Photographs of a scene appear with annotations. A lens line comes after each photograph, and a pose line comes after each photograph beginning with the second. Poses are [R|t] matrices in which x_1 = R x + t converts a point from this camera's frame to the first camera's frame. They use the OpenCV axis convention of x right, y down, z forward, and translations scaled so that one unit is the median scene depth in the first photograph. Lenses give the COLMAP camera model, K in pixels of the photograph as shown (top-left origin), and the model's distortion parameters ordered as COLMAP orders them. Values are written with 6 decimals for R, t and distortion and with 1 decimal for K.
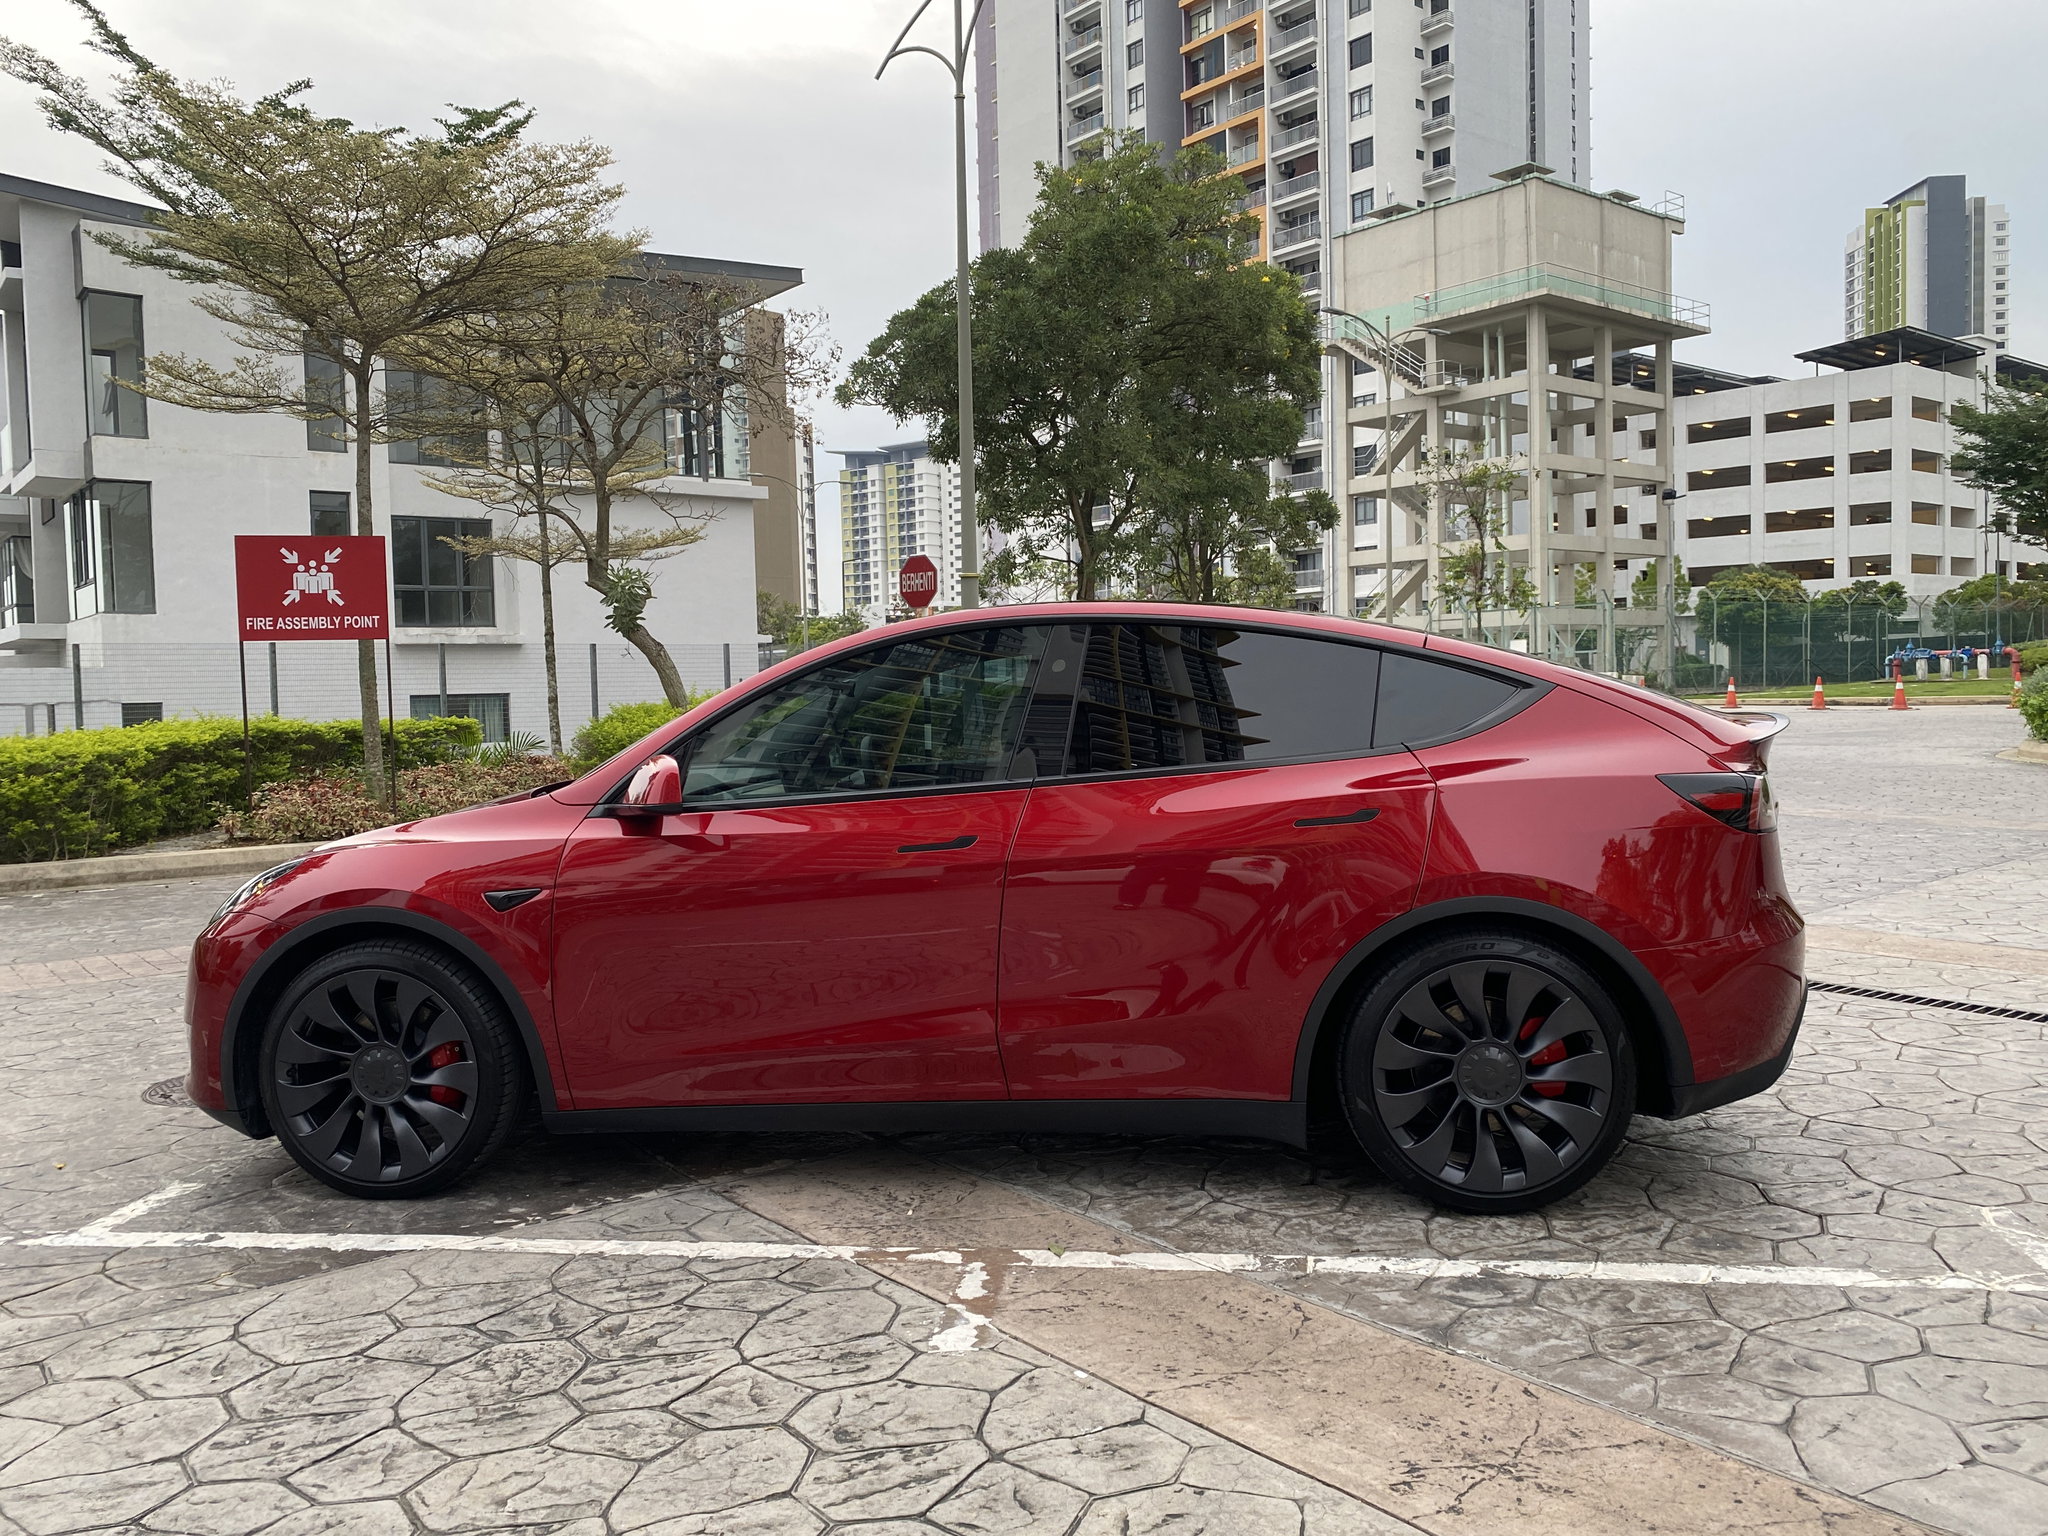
lens RADIAL K [[1563.1, 0, 1009.9], [0, 1563.1, 773.3], [0, 0, 1]] dist [0.013378, -0.015777]
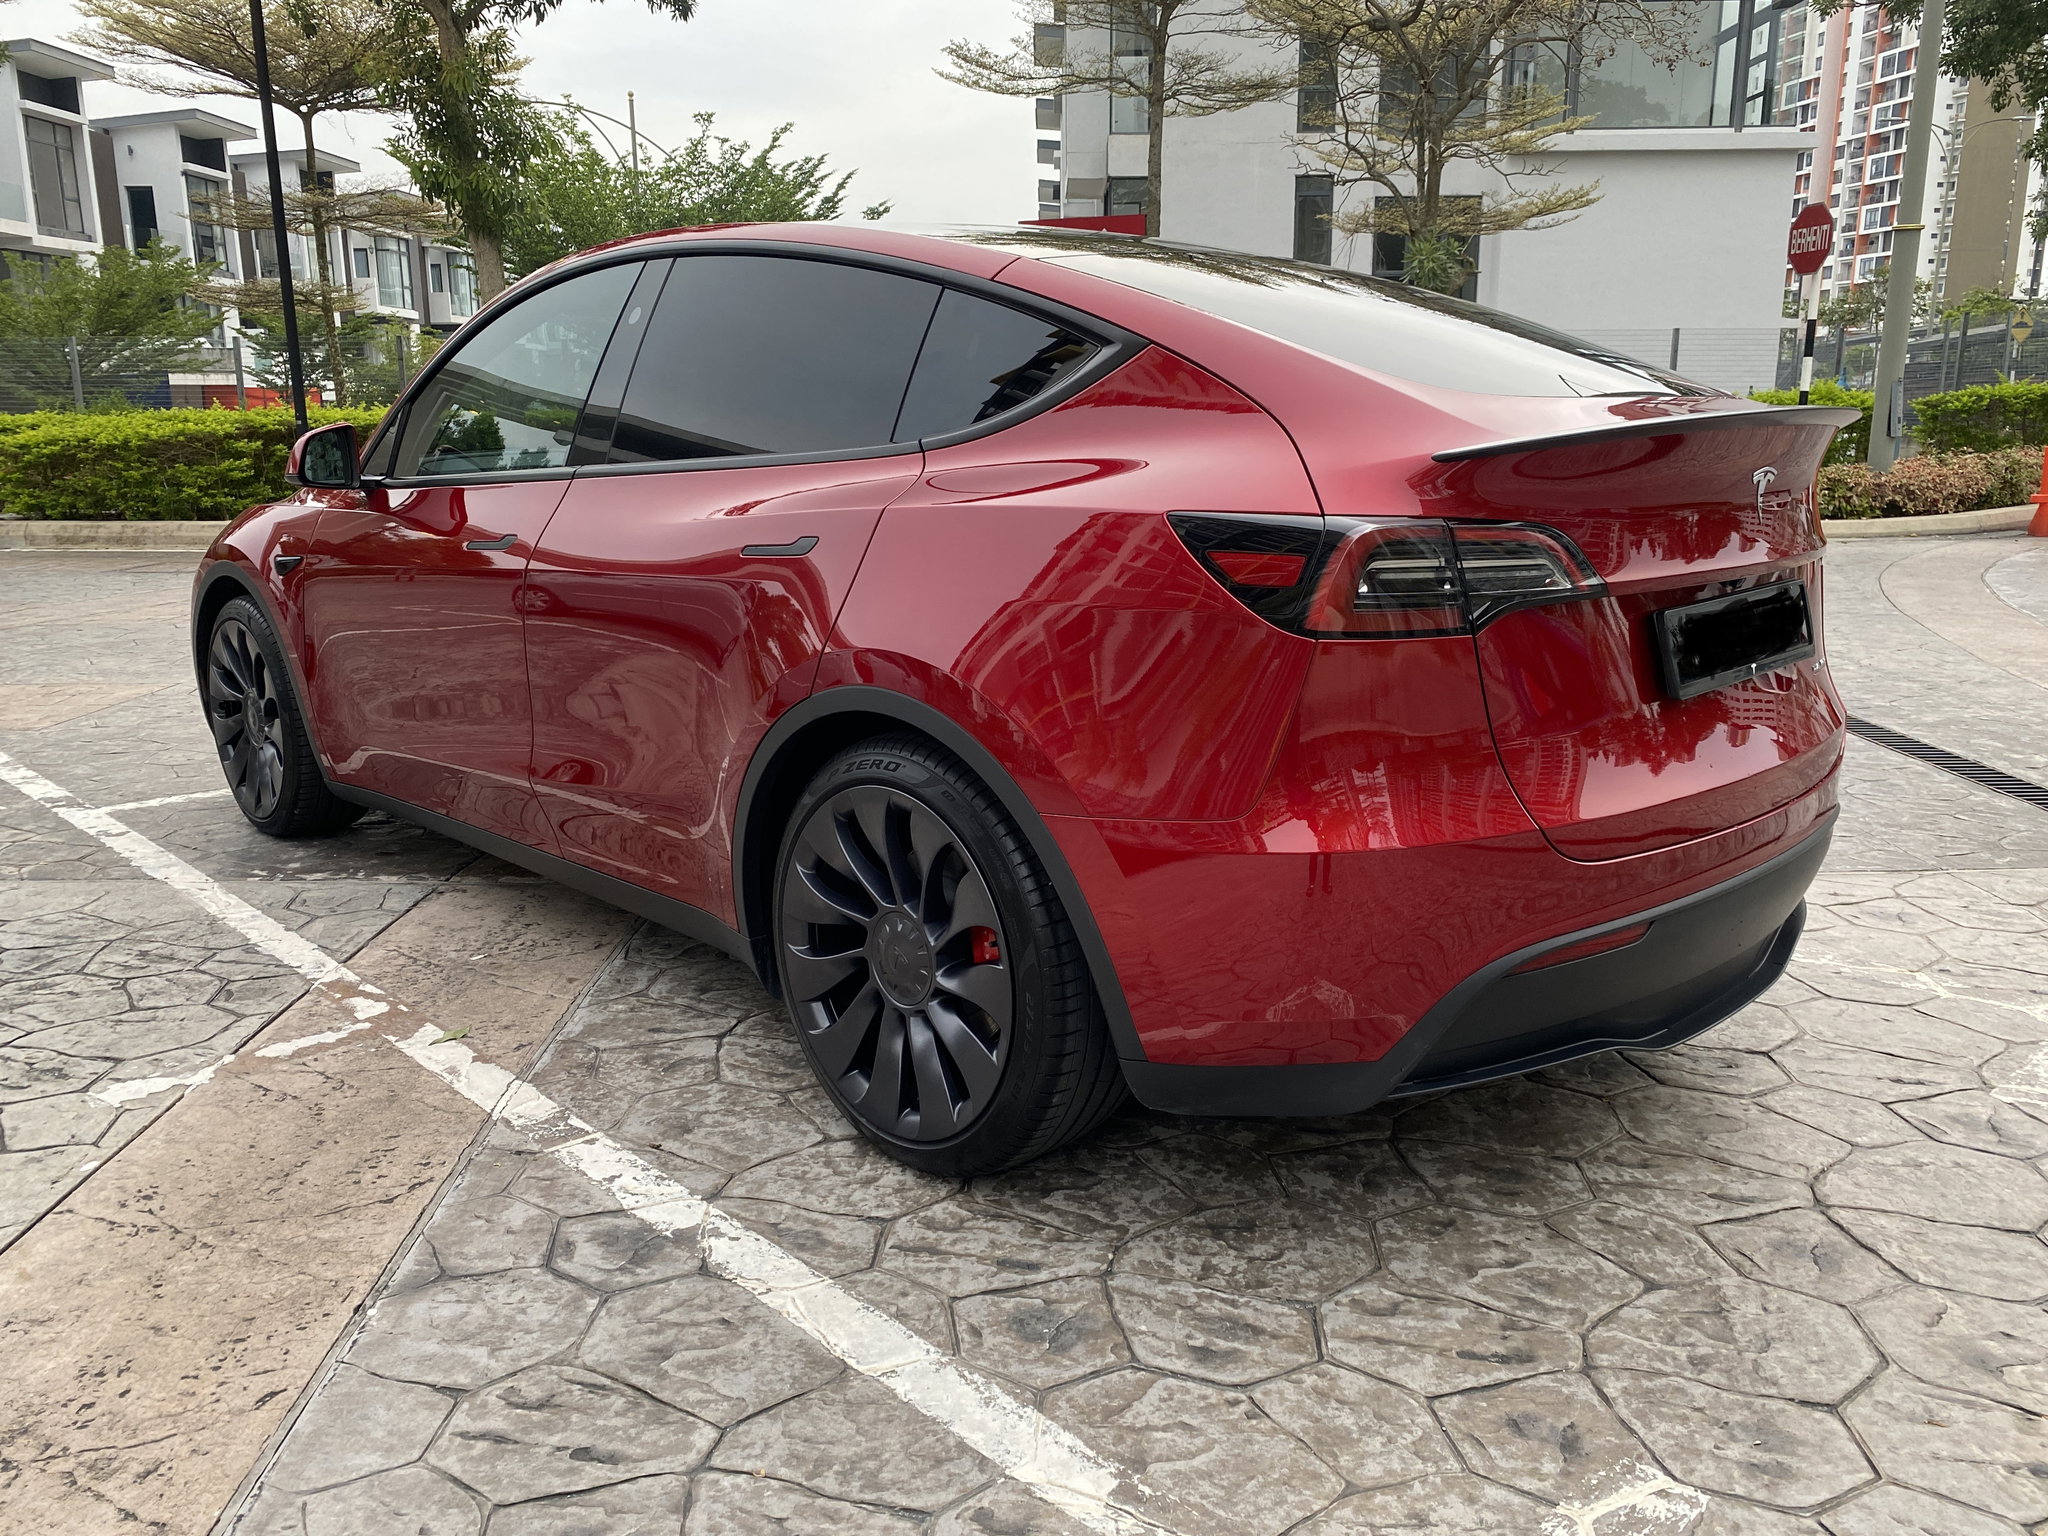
lens RADIAL K [[1563.1, 0, 1025.1], [0, 1563.1, 763.5], [0, 0, 1]] dist [0.013378, -0.015777]
pose [[0.774508, 0.161265, -0.611662, 0.772218], [-0.046934, 0.978942, 0.198669, -0.019116], [0.630821, -0.125163, 0.765767, 0.582312]]
